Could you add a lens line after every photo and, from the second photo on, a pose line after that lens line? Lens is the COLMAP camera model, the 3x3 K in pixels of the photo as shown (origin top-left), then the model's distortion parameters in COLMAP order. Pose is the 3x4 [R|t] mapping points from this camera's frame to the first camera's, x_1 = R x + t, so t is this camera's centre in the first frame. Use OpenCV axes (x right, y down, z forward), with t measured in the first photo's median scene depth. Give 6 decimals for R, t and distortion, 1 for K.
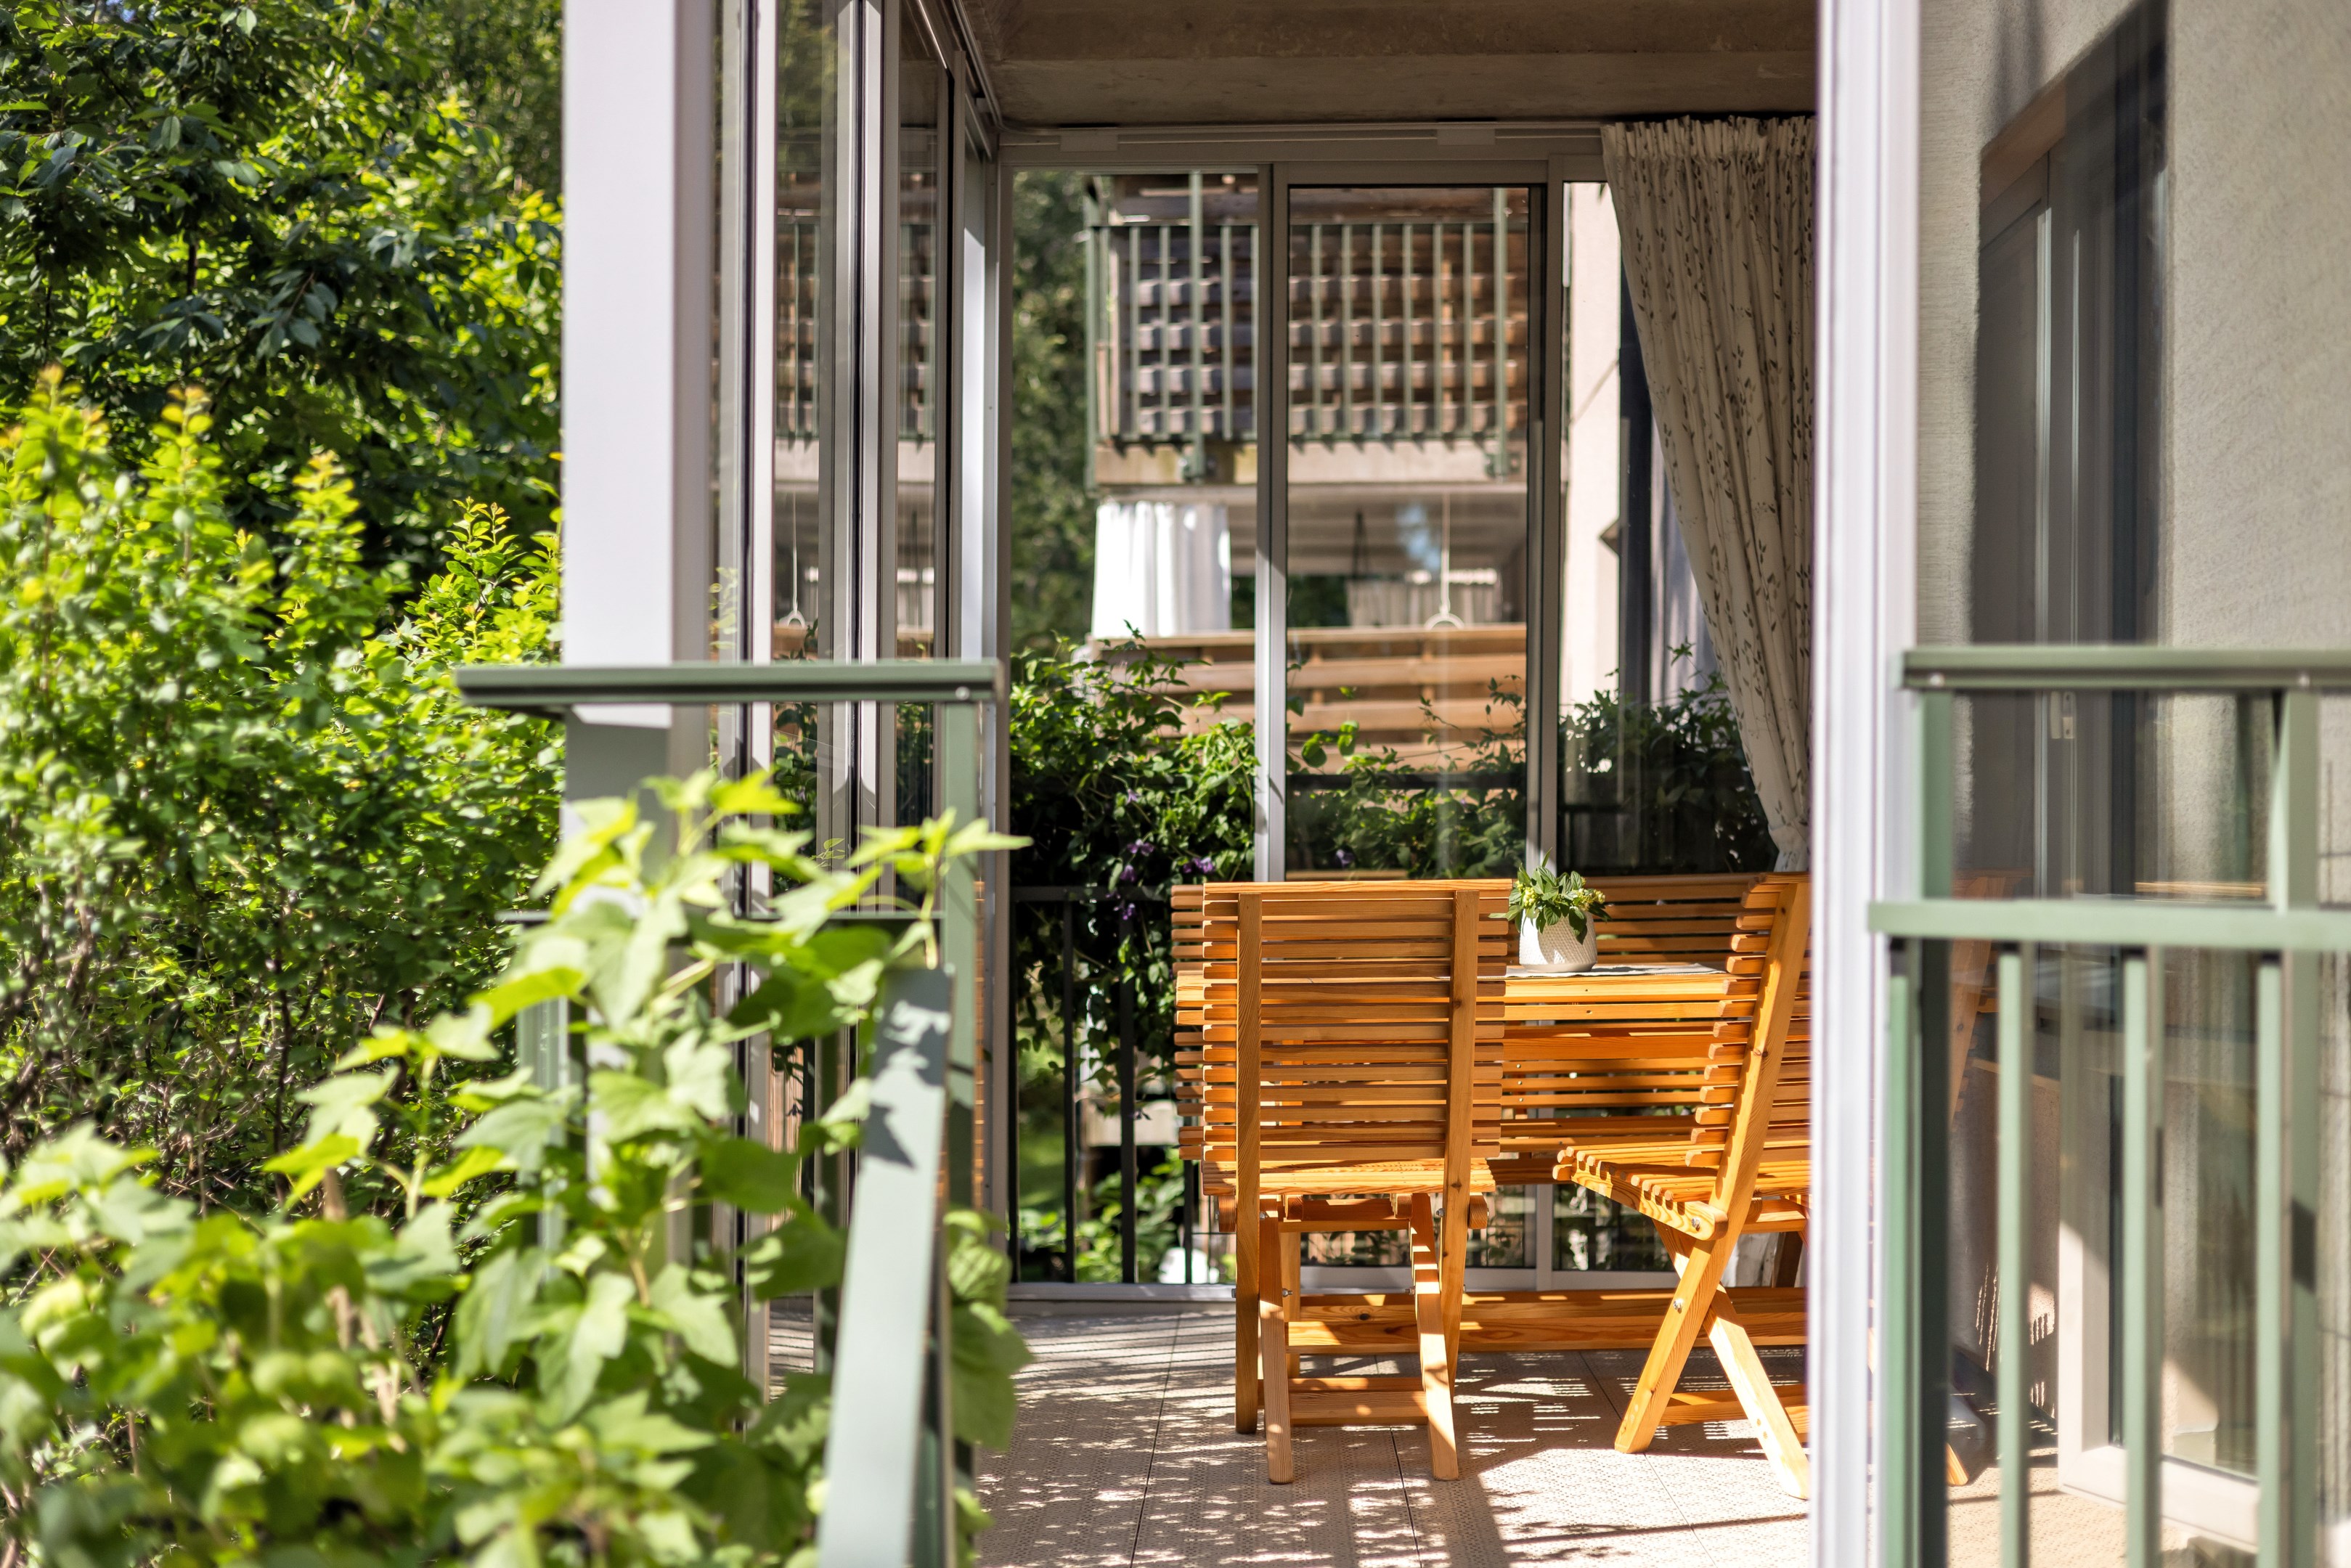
lens RADIAL K [[3259.8, 0, 1167.5], [0, 3259.8, 805.2], [0, 0, 1]] dist [0.043685, 0.000000]
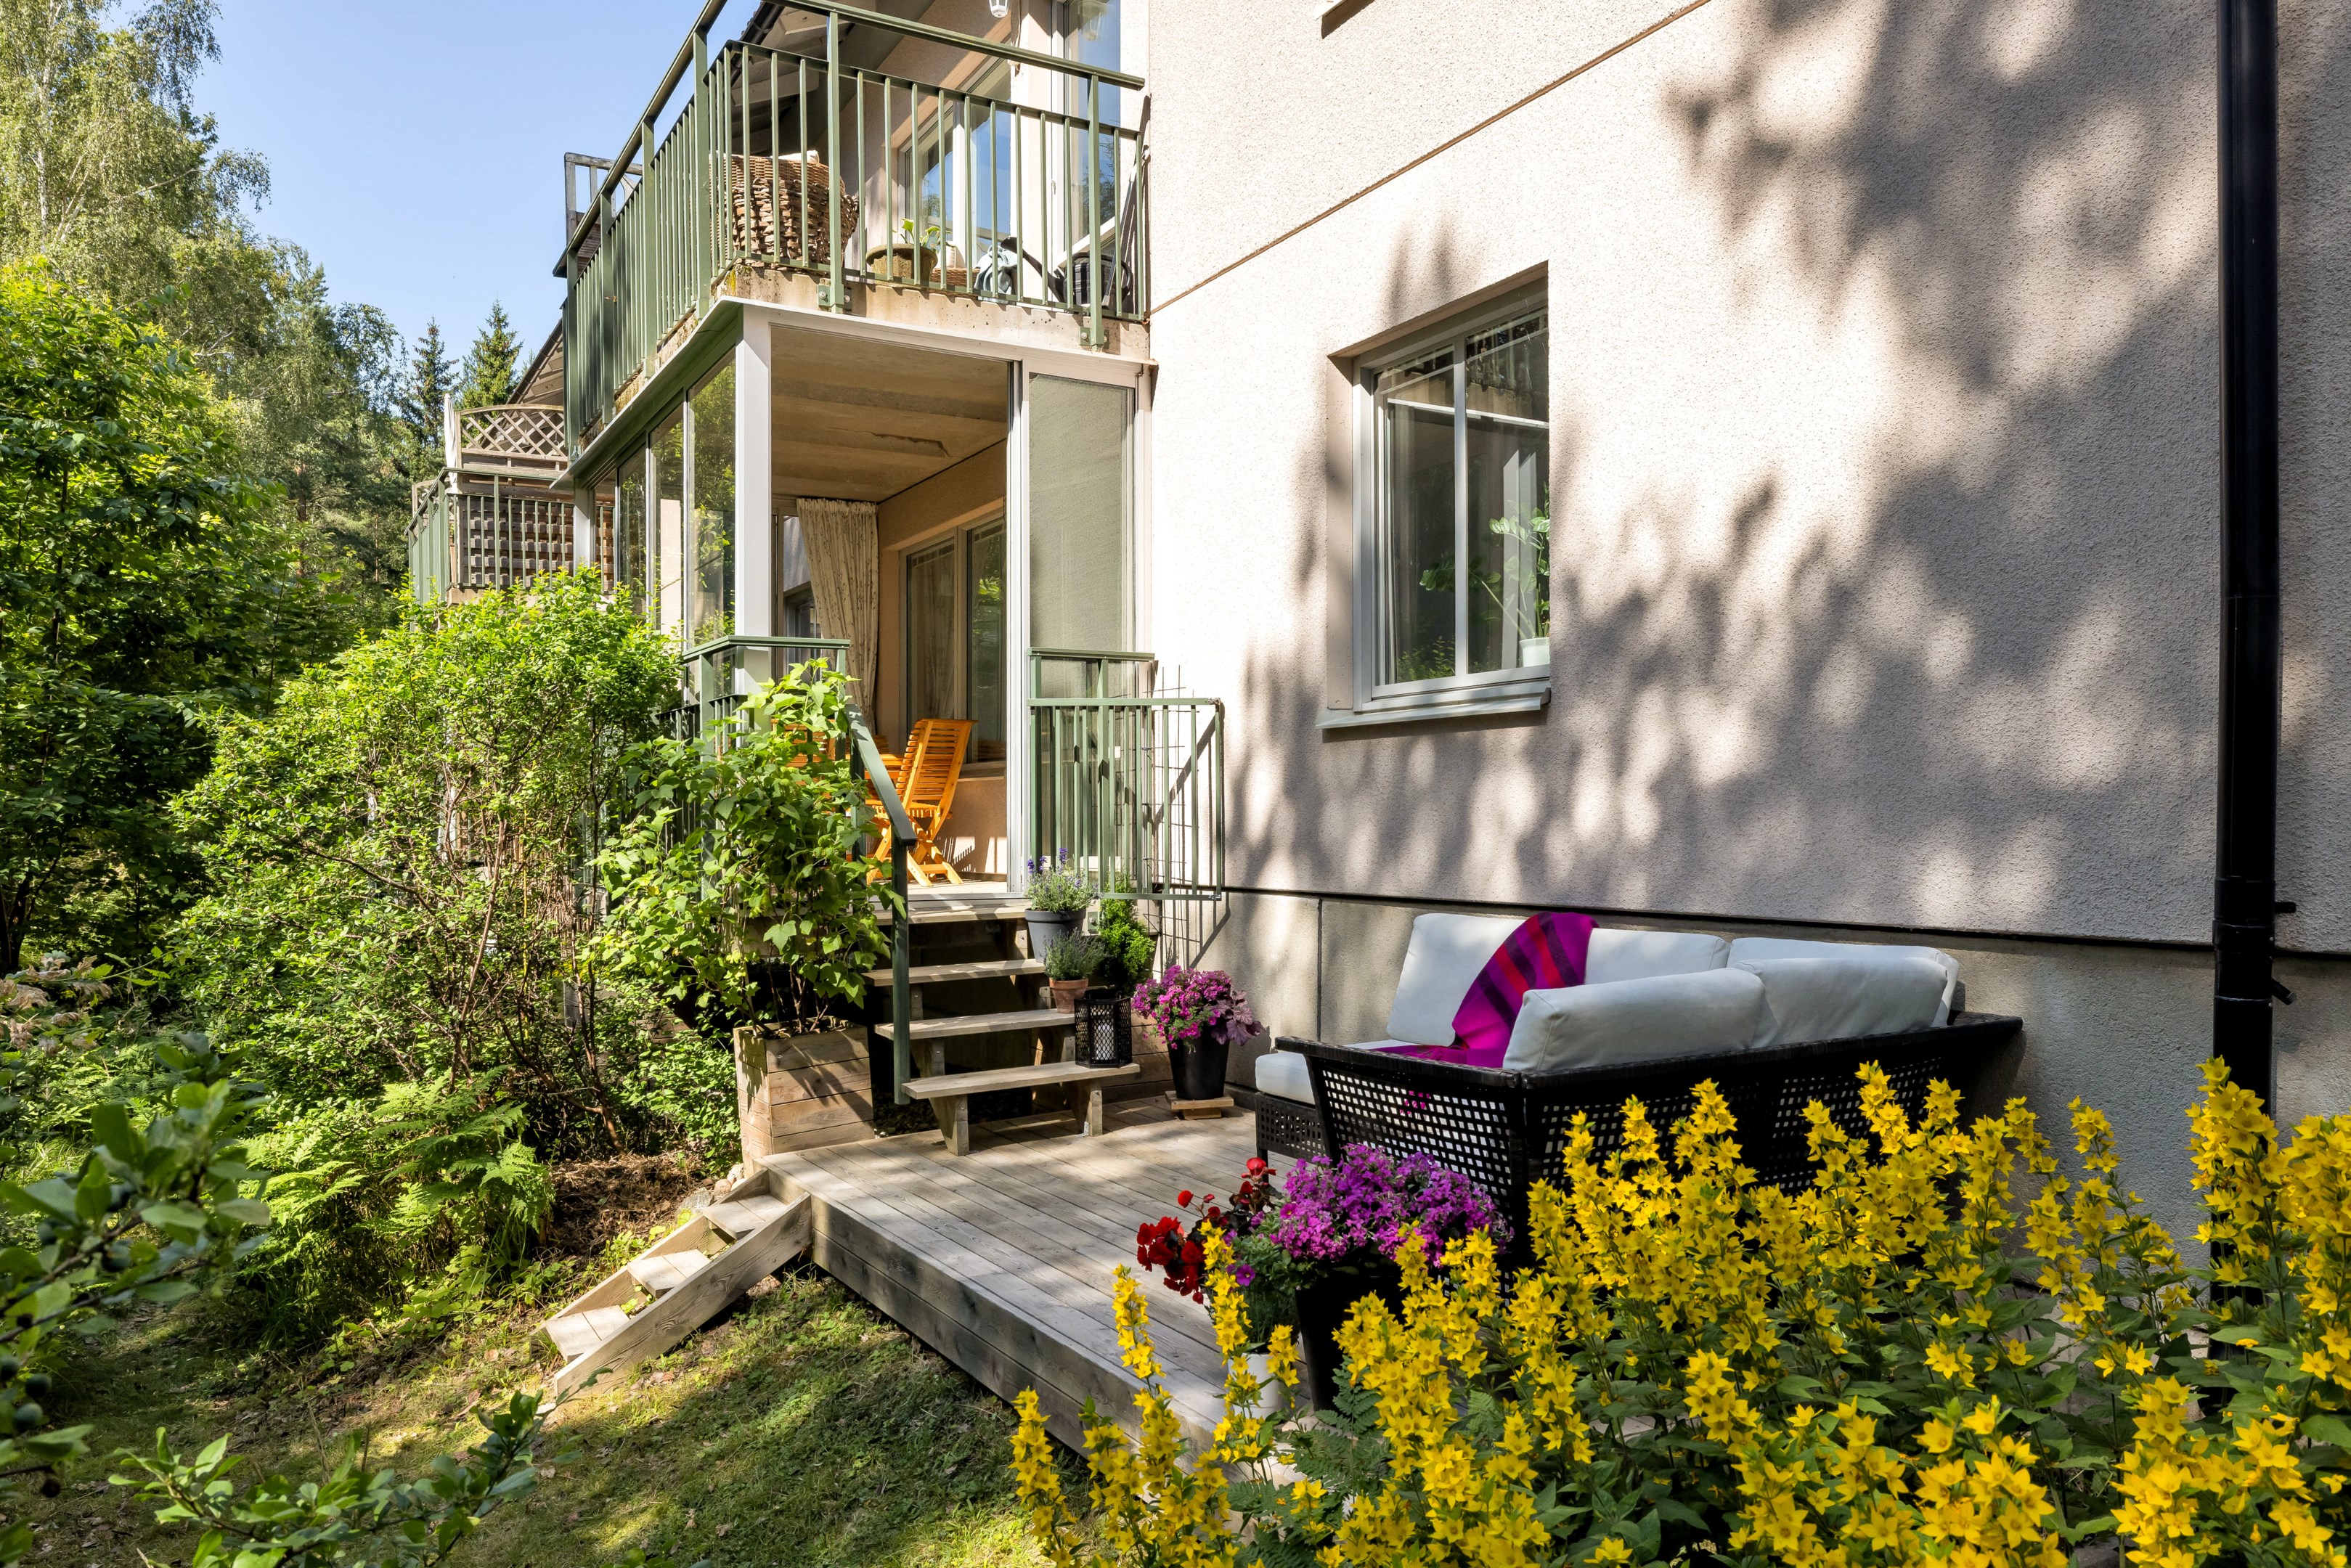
lens RADIAL K [[1615.3, 0, 1137.0], [0, 1615.3, 811.7], [0, 0, 1]] dist [0.023732, 0.001424]
pose [[0.857947, -0.005431, 0.513709, -0.372445], [-0.000023, 0.999944, 0.010609, 0.072781], [-0.513738, -0.009114, 0.857899, -0.480725]]
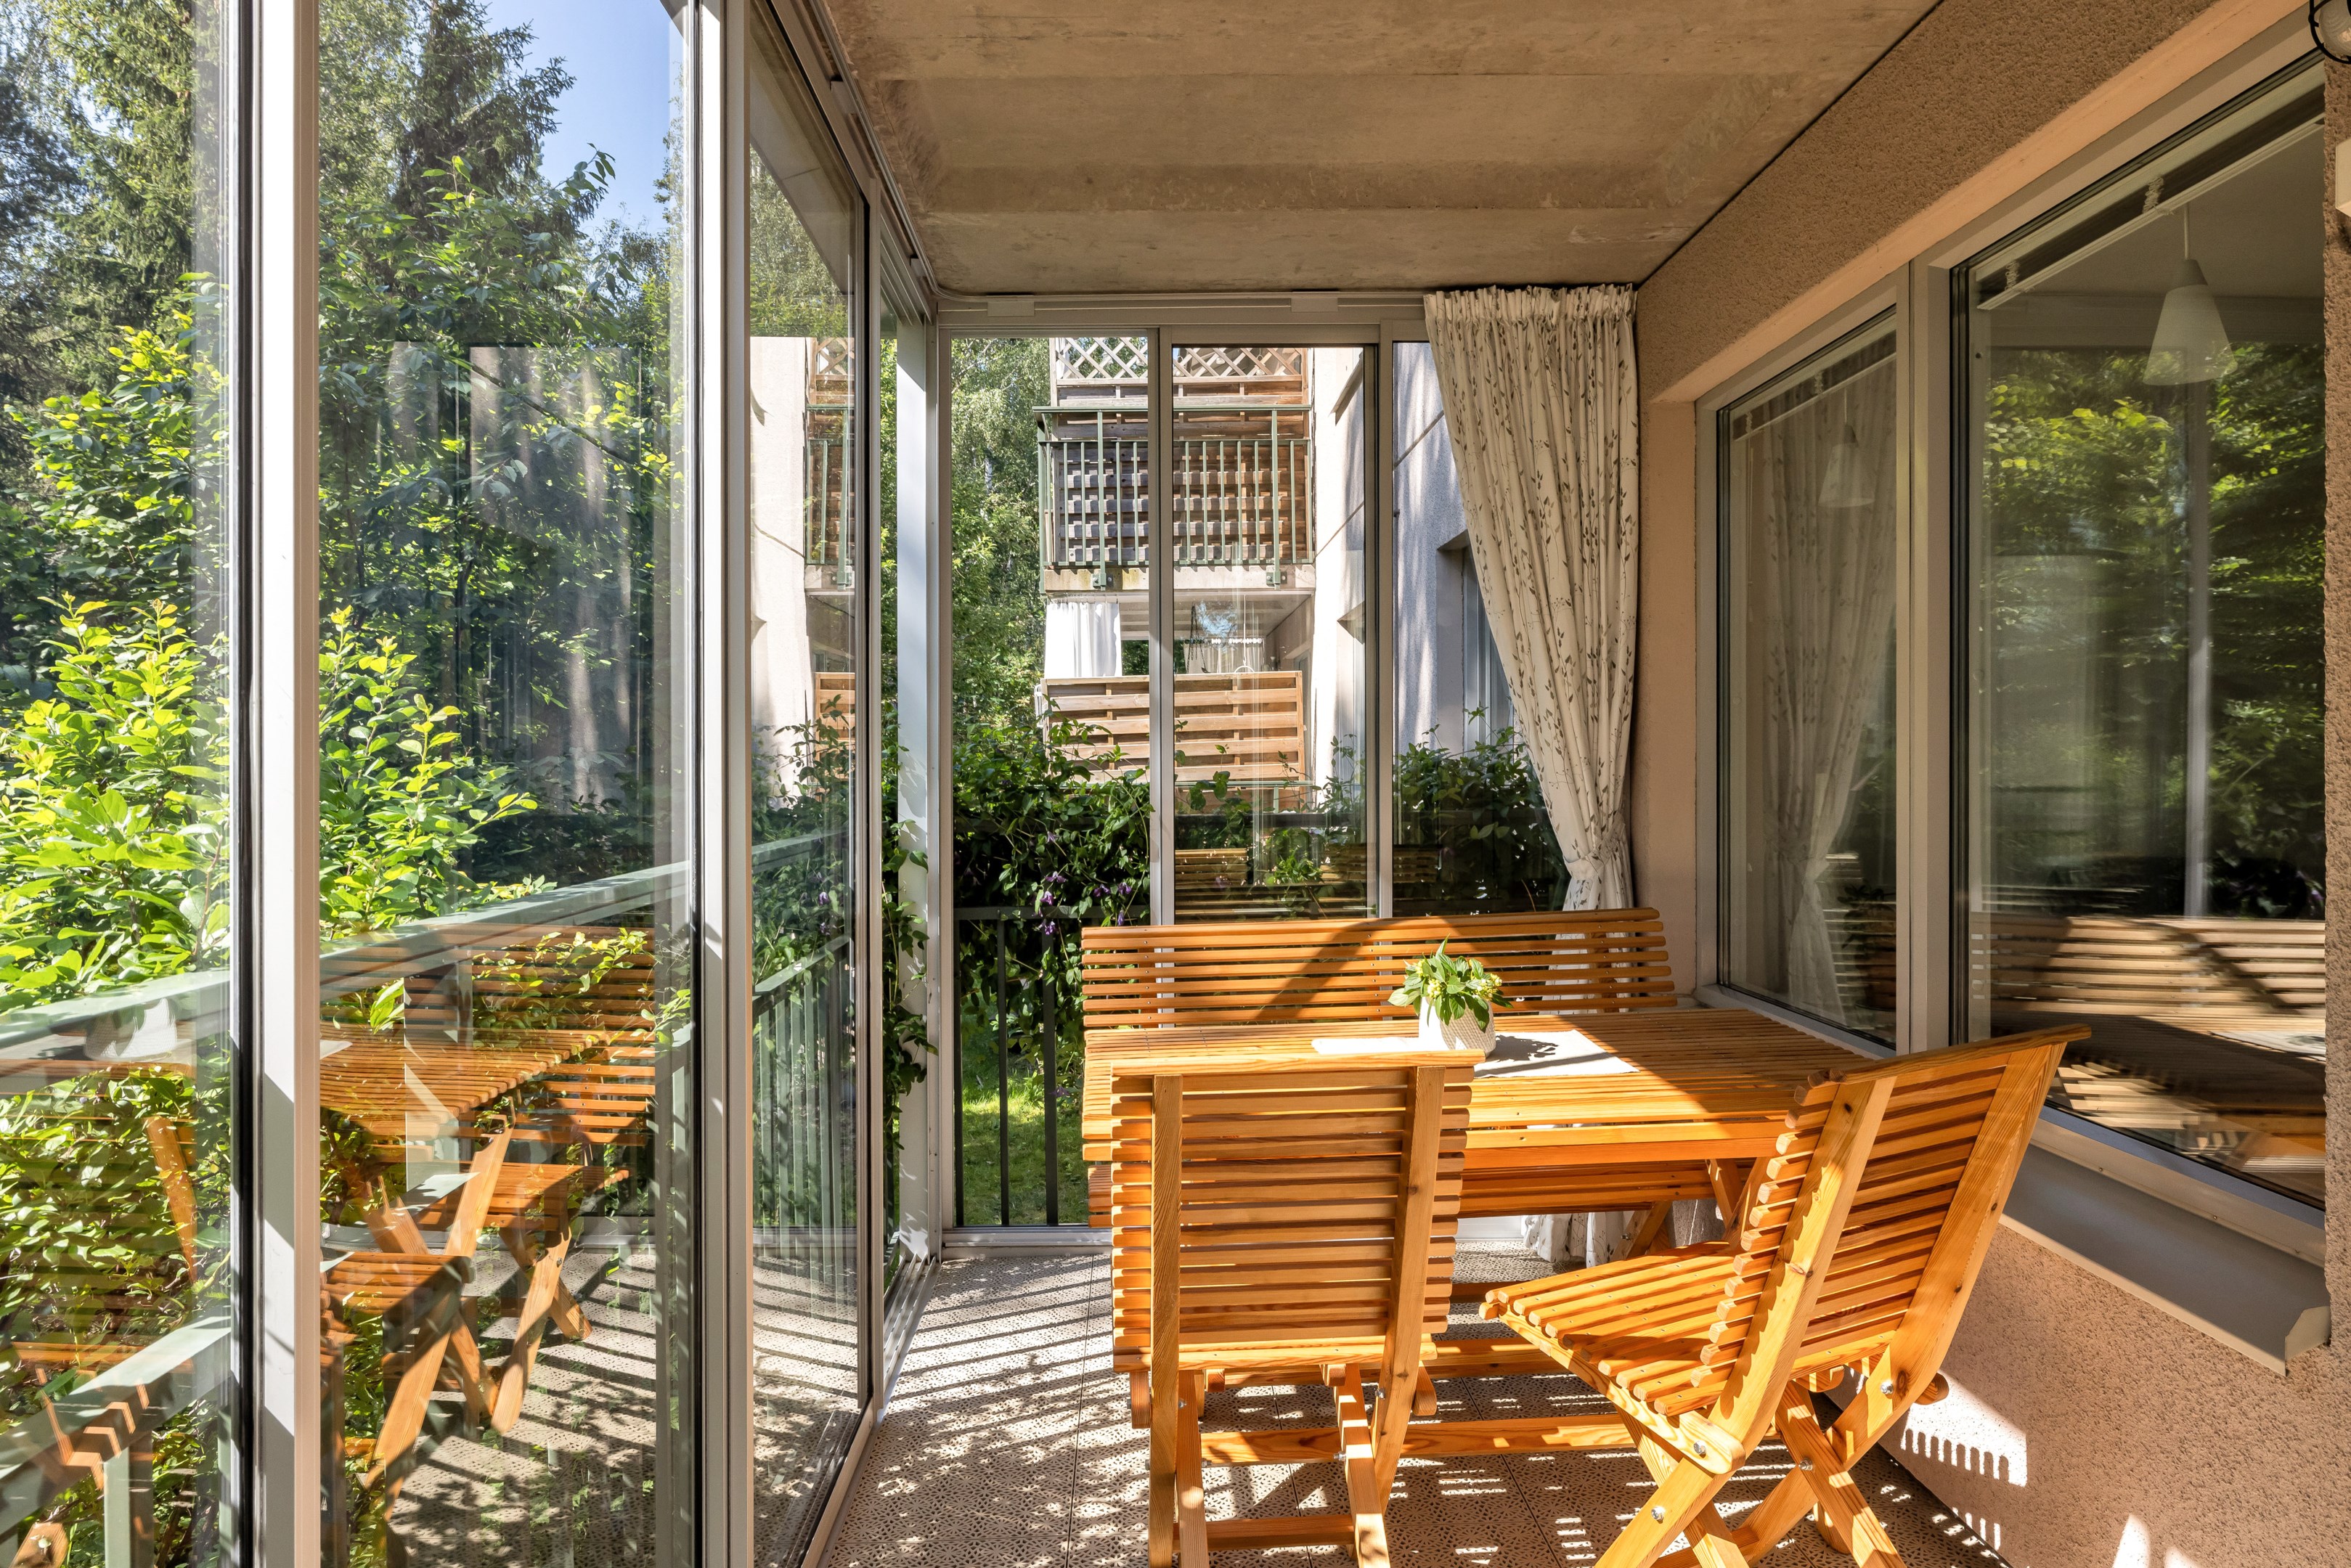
lens RADIAL K [[1425.5, 0, 1163.5], [0, 1425.5, 749.7], [0, 0, 1]] dist [-0.002463, 0.000047]
pose [[0.998660, -0.009266, 0.050909, 0.004518], [0.008738, 0.999906, 0.010591, -0.040419], [-0.051002, -0.010132, 0.998647, 0.448283]]
